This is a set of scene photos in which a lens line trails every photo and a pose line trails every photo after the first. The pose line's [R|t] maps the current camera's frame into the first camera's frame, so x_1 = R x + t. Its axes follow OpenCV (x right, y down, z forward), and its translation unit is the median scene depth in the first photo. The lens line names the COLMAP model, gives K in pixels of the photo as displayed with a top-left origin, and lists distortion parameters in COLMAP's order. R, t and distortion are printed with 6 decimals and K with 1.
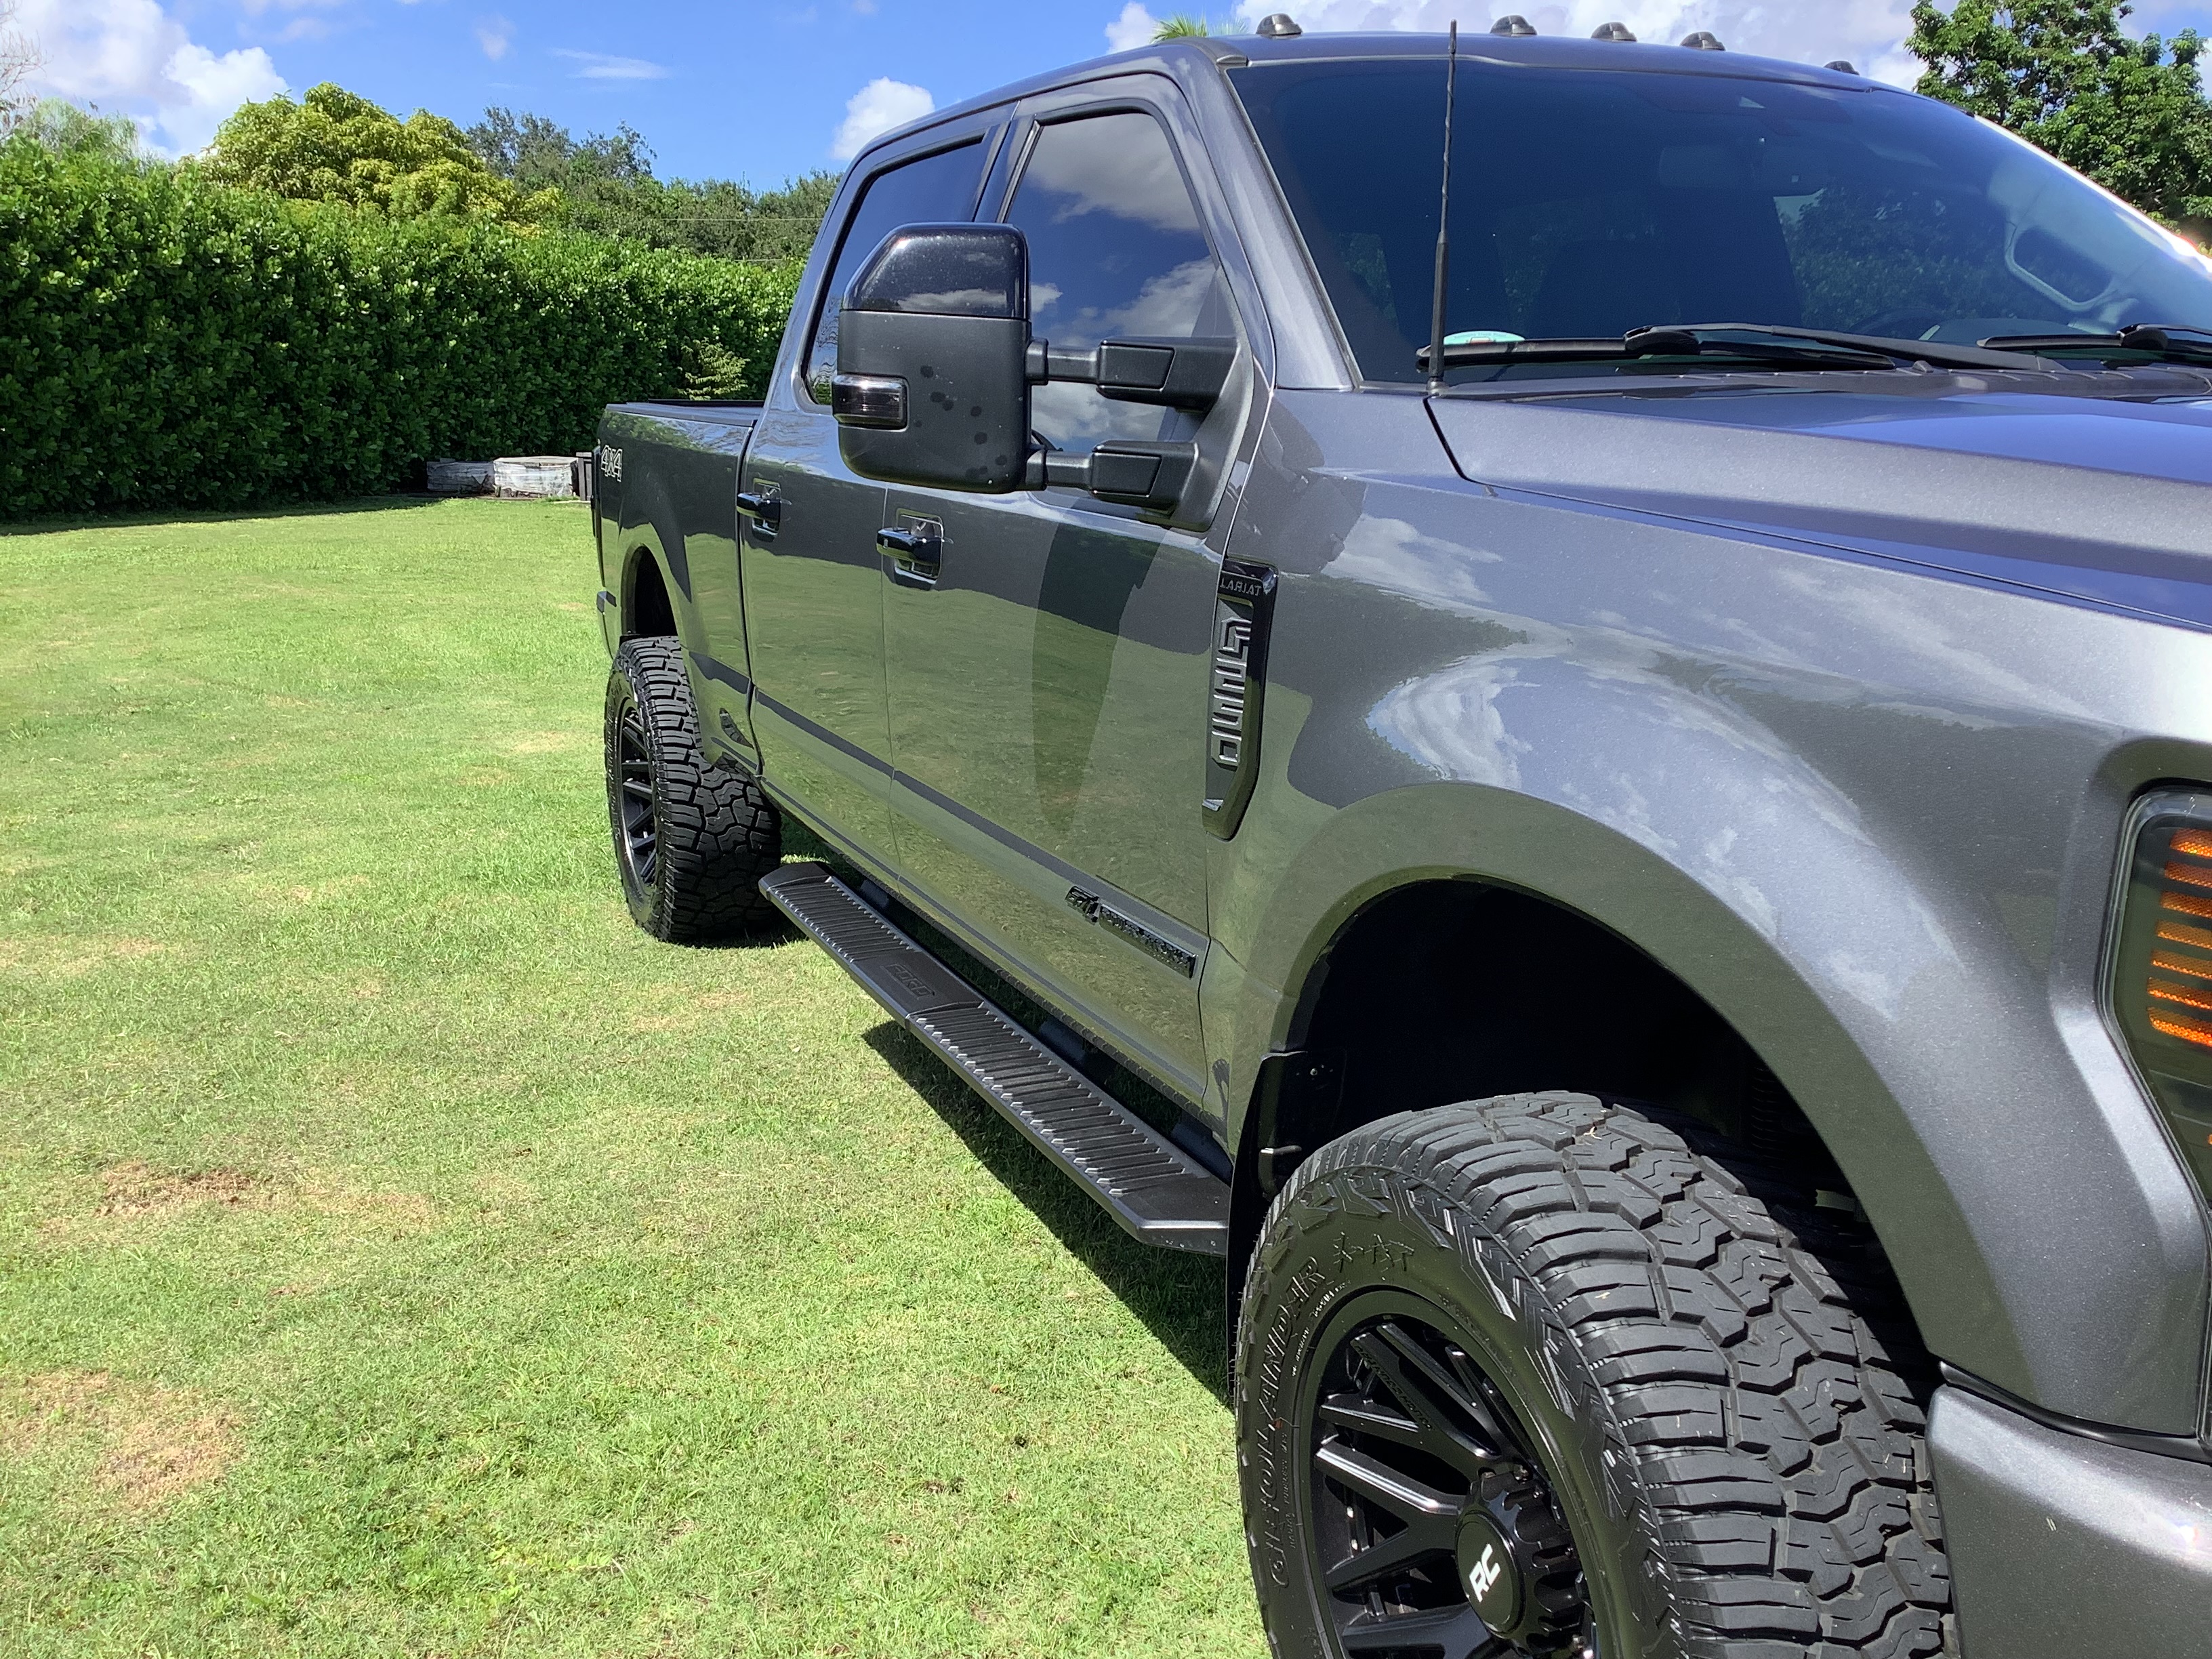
lens RADIAL K [[2037.2, 0, 1106.4], [0, 2037.2, 818.5], [0, 0, 1]] dist [0.109697, -0.184613]
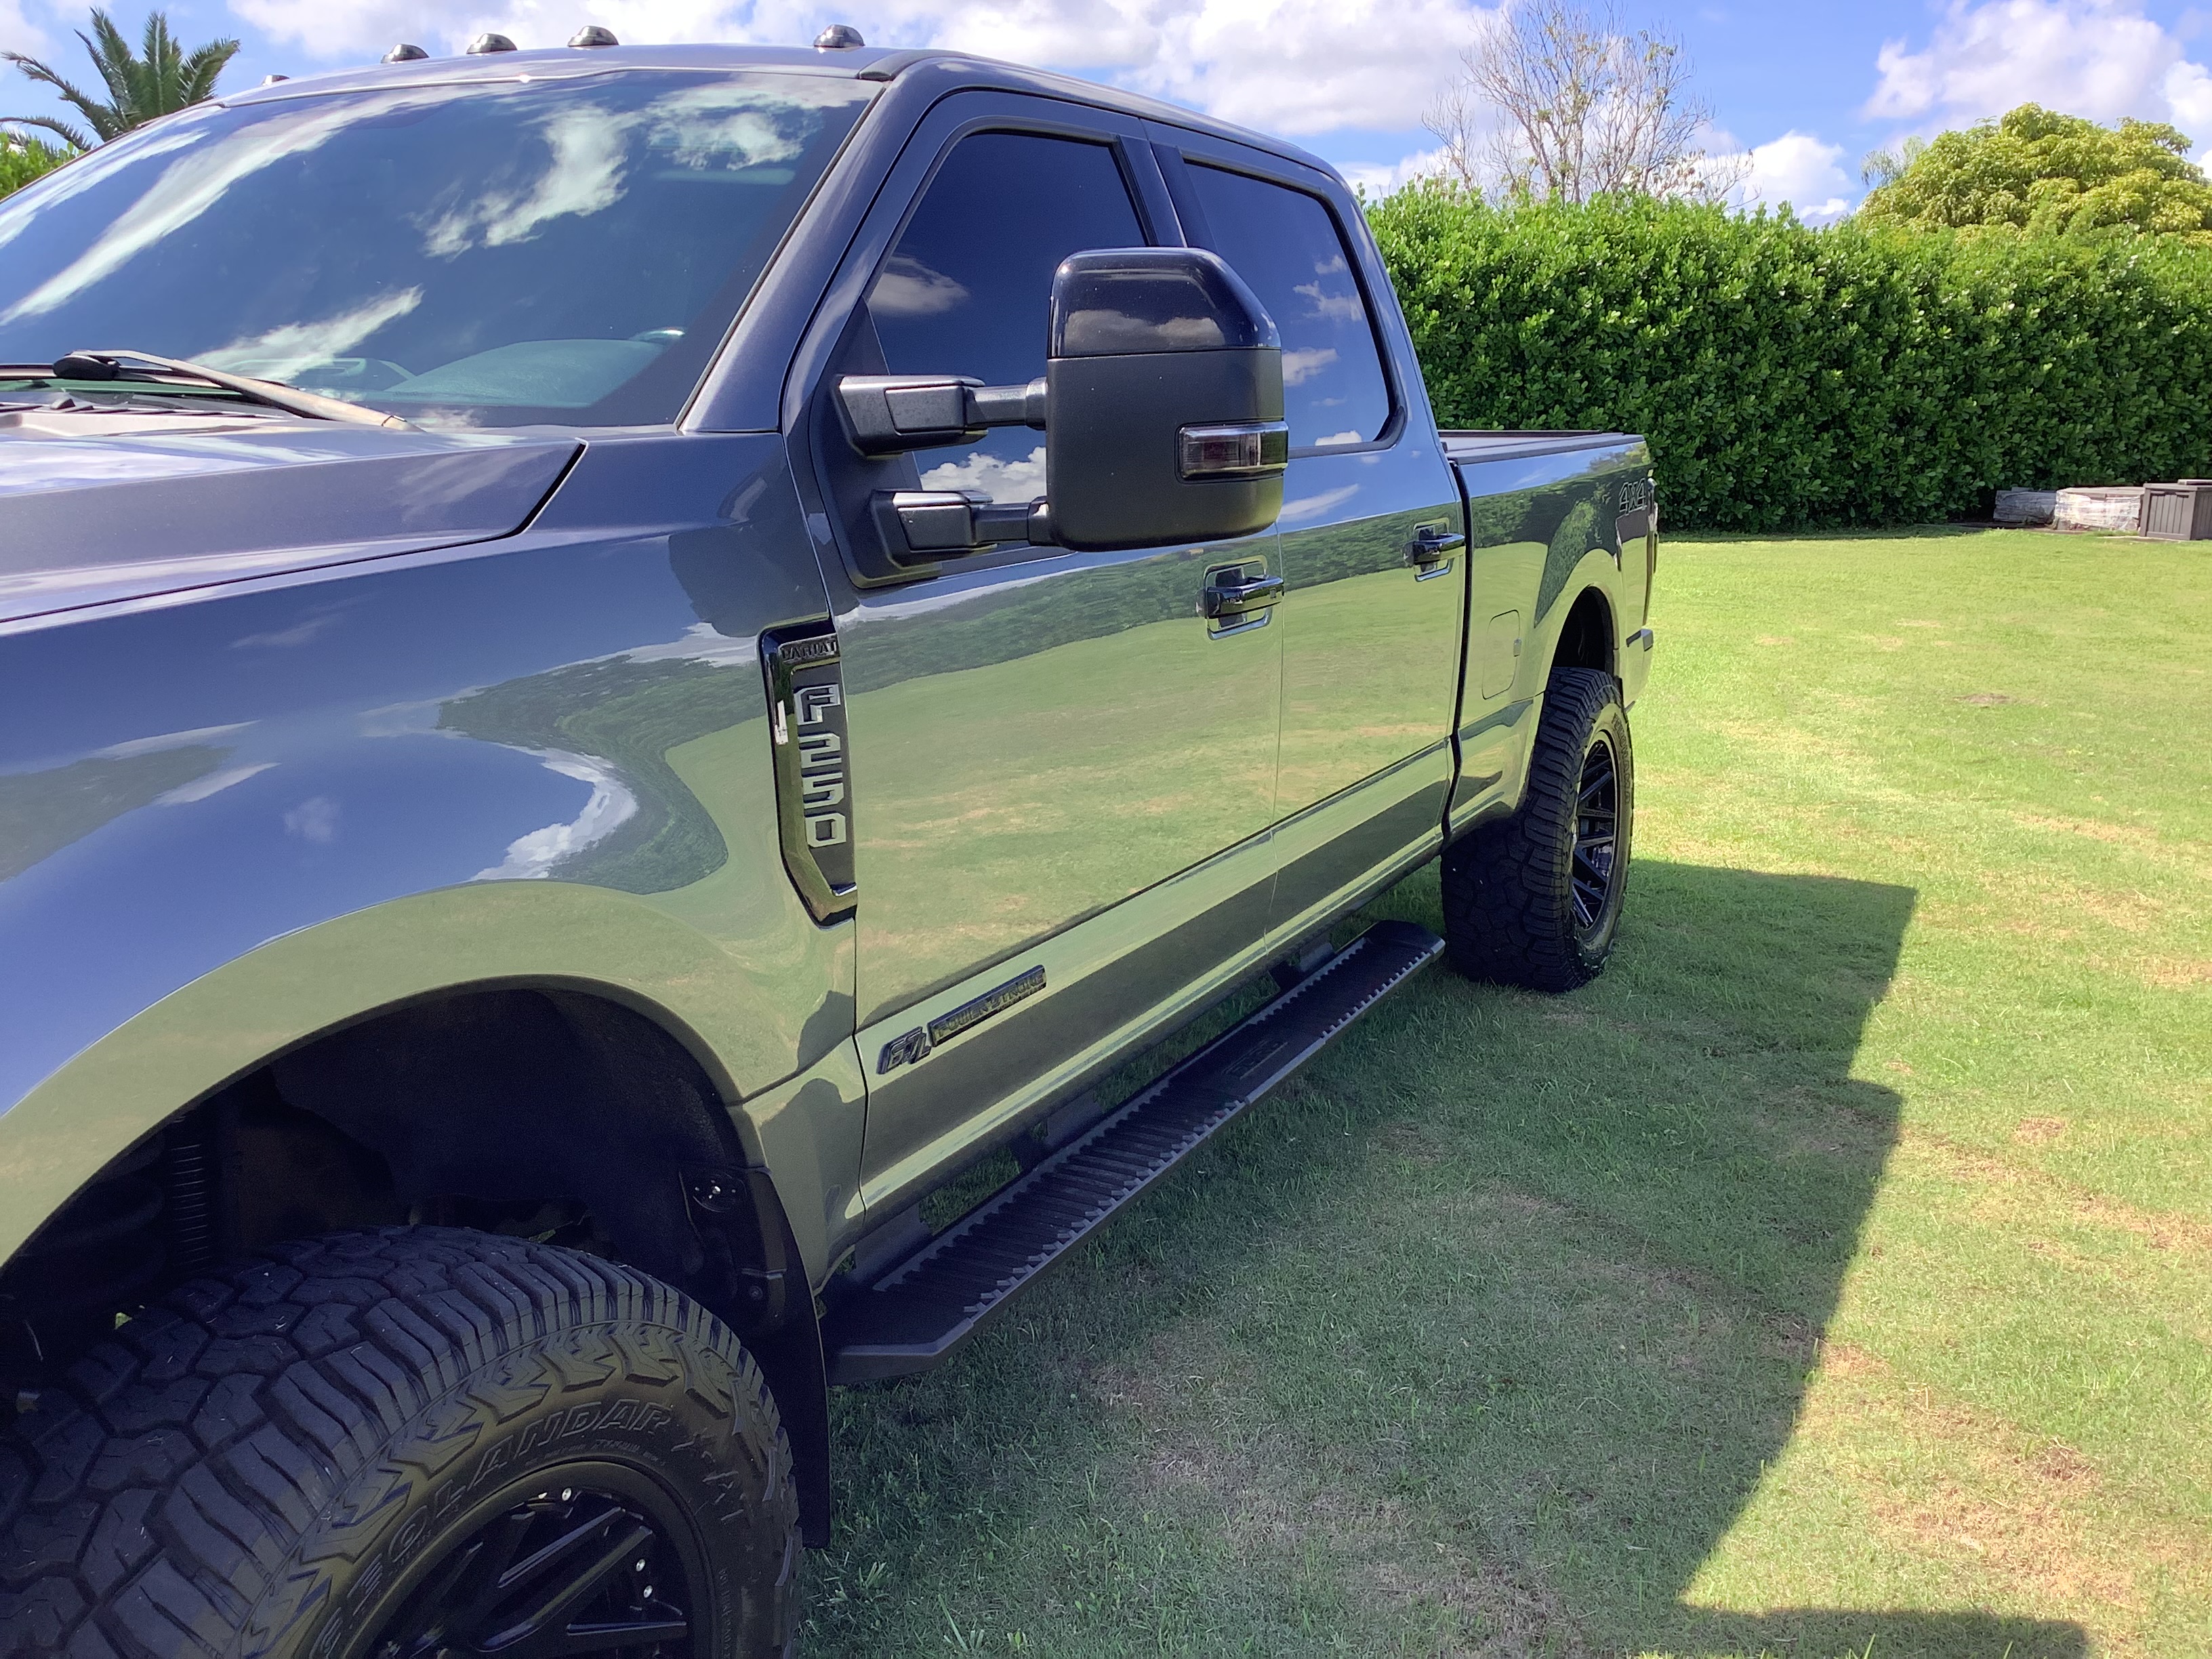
lens RADIAL K [[1982.0, 0, 1122.2], [0, 1982.0, 840.9], [0, 0, 1]] dist [0.115002, -0.211691]
pose [[0.643579, 0.160851, -0.748287, 0.166267], [-0.157878, 0.984541, 0.075849, -0.022293], [0.748920, 0.069323, 0.659025, 0.103665]]
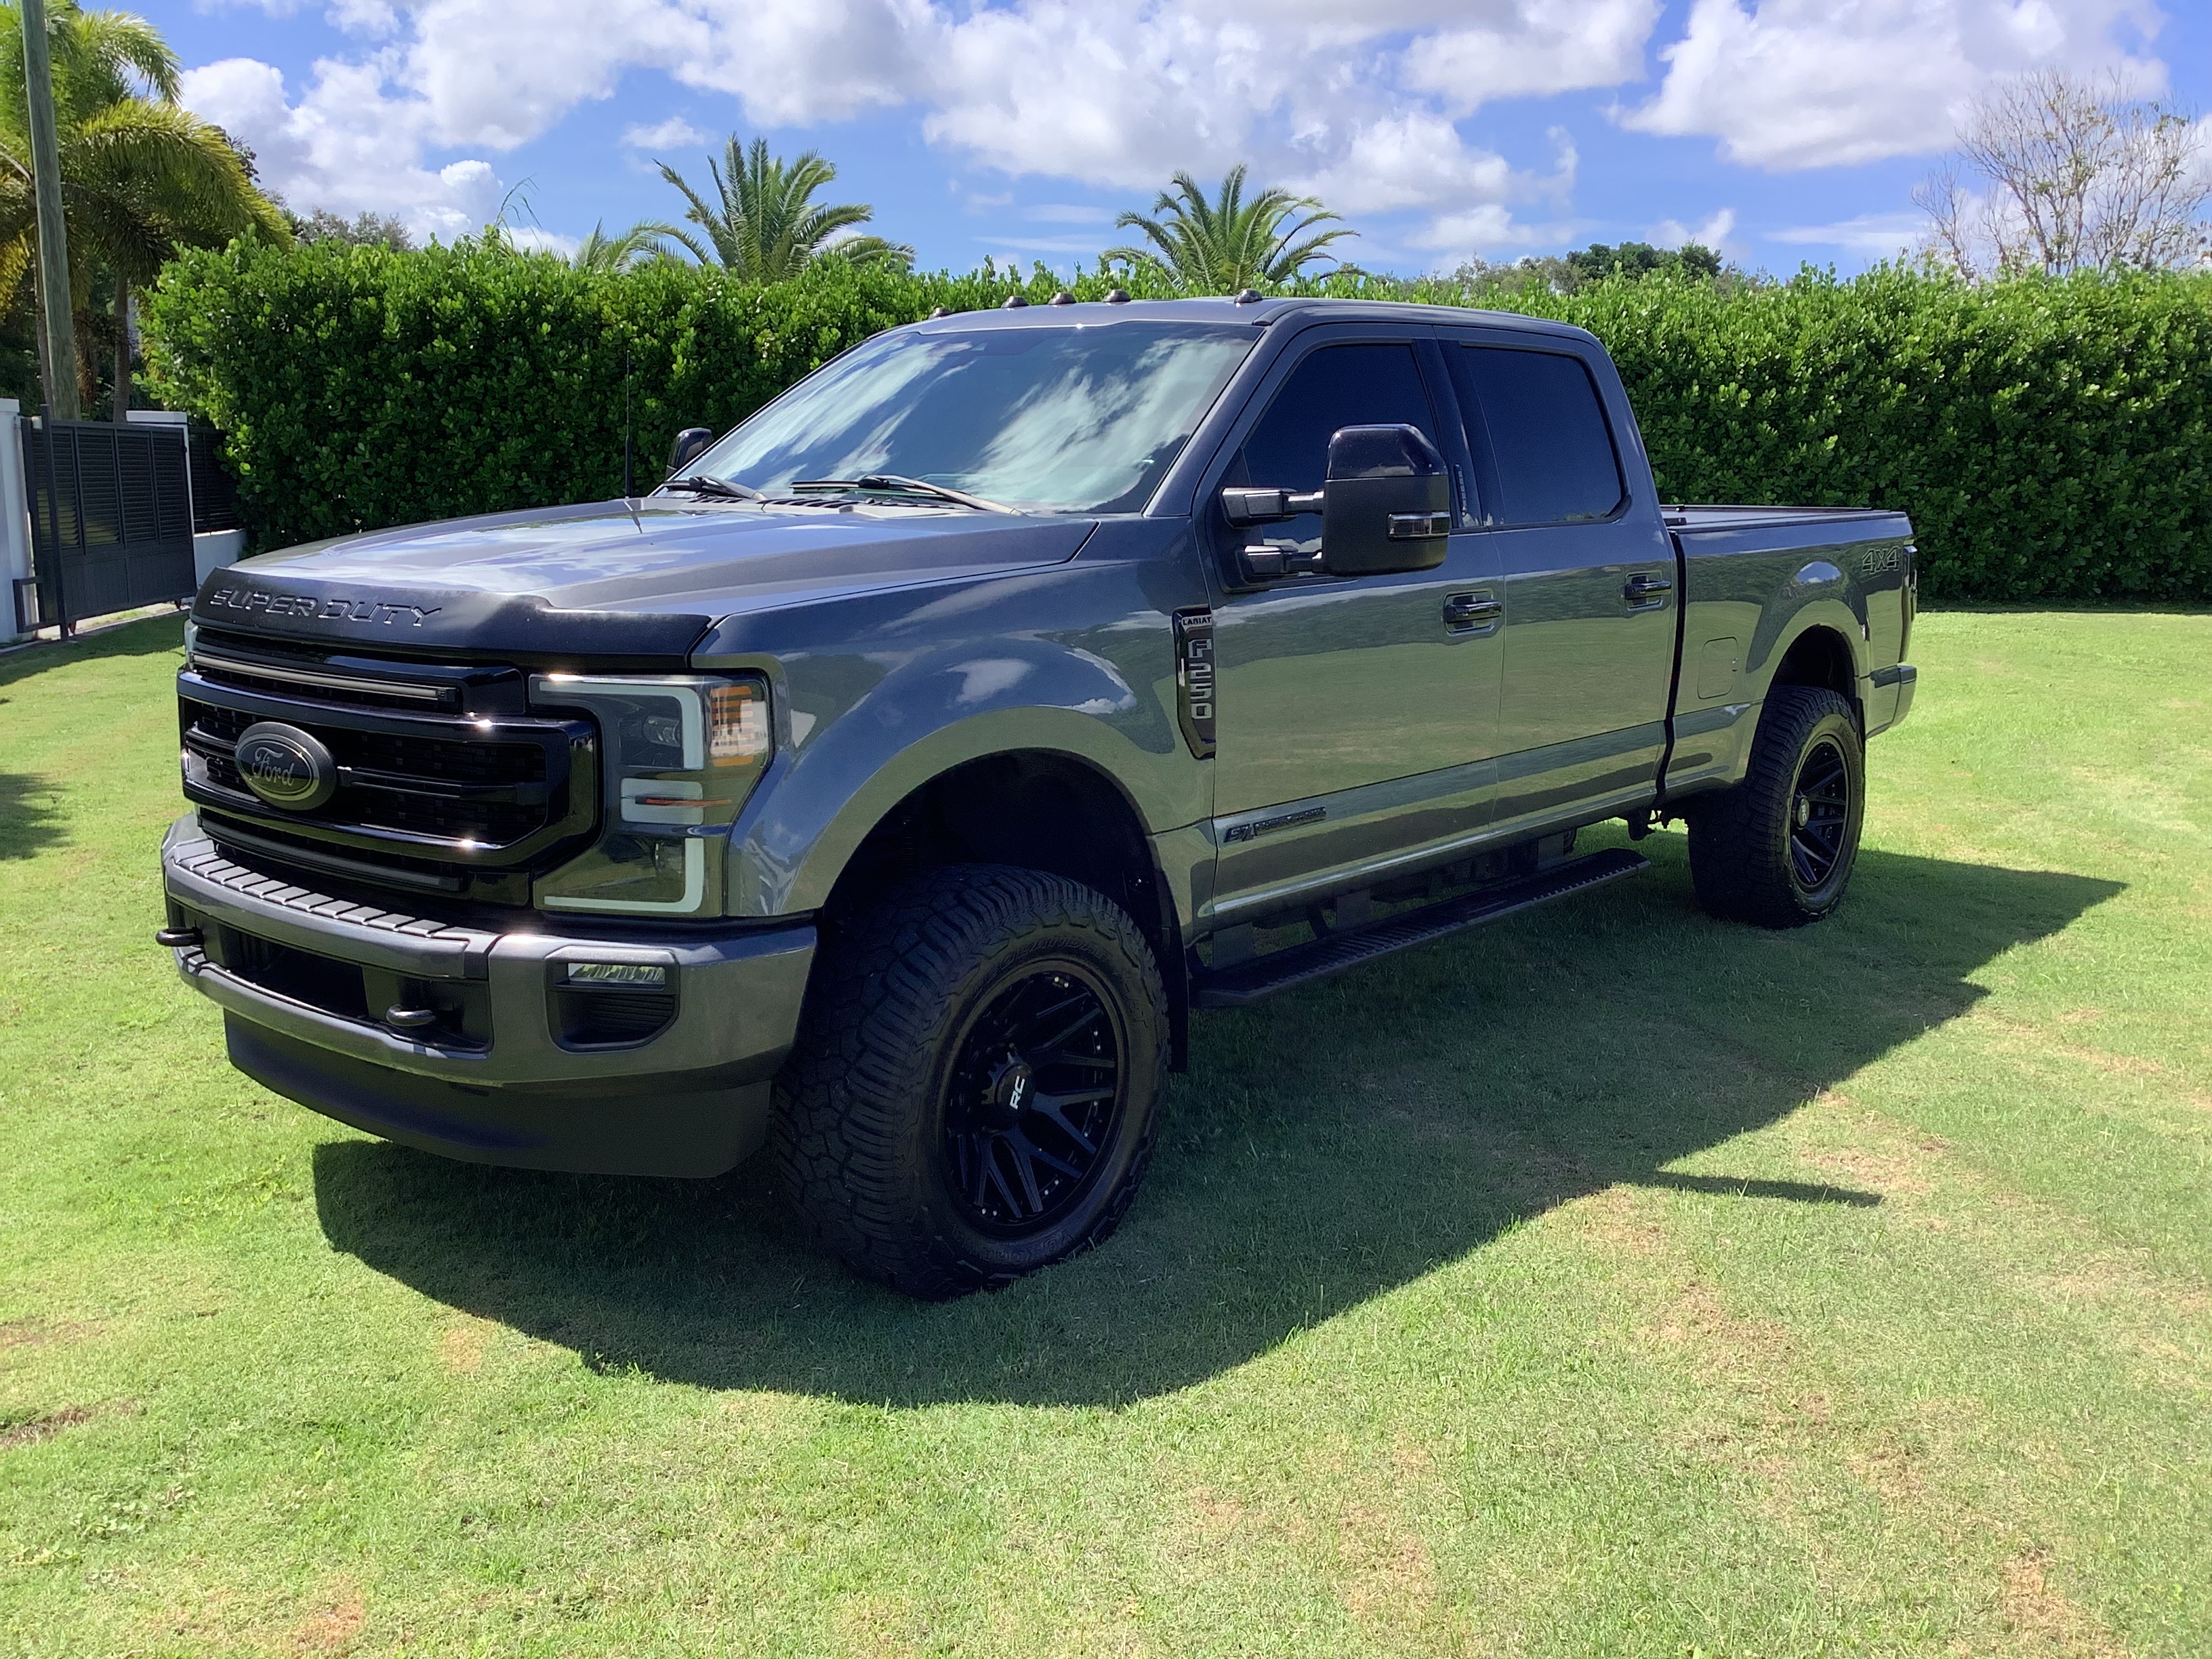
lens RADIAL K [[2021.5, 0, 1120.3], [0, 2021.5, 831.3], [0, 0, 1]] dist [0.112625, -0.206622]
pose [[0.440212, 0.158806, -0.883738, 0.264421], [-0.191224, 0.978237, 0.080534, -0.015794], [0.877295, 0.133540, 0.461000, 0.056635]]
